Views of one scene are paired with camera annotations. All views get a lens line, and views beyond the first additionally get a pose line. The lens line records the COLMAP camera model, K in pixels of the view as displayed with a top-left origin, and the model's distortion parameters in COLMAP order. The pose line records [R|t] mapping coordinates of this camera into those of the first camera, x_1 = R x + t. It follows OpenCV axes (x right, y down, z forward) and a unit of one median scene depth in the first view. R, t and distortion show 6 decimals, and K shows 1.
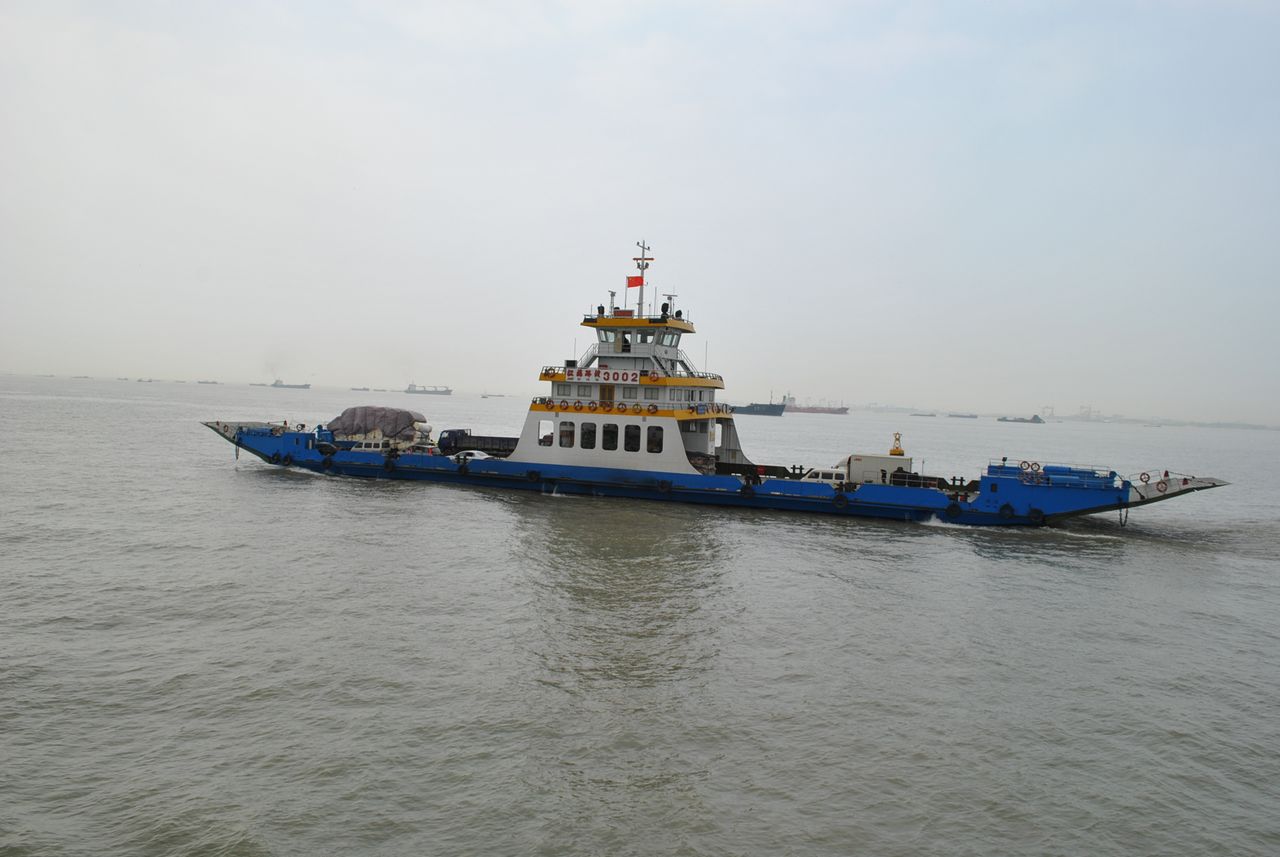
lens RADIAL K [[1006.7, 0, 634.6], [0, 1006.7, 422.4], [0, 0, 1]] dist [-0.079837, -0.004073]
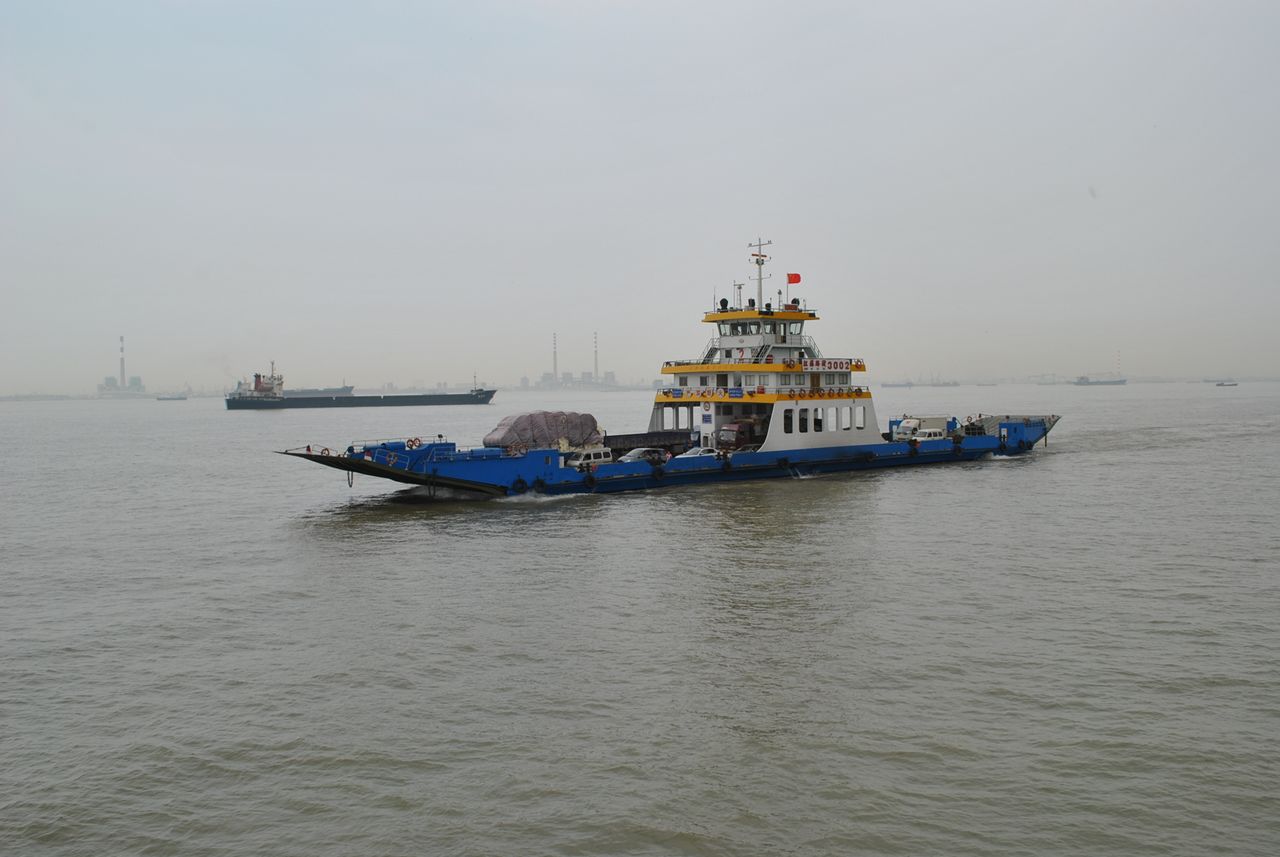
lens RADIAL K [[1258.1, 0, 651.0], [0, 1258.1, 427.1], [0, 0, 1]] dist [0.007540, 0.000000]
pose [[0.410549, -0.075709, 0.908690, -1.313154], [0.052561, 0.996855, 0.059308, -0.067041], [-0.910322, 0.023413, 0.413238, 0.567619]]
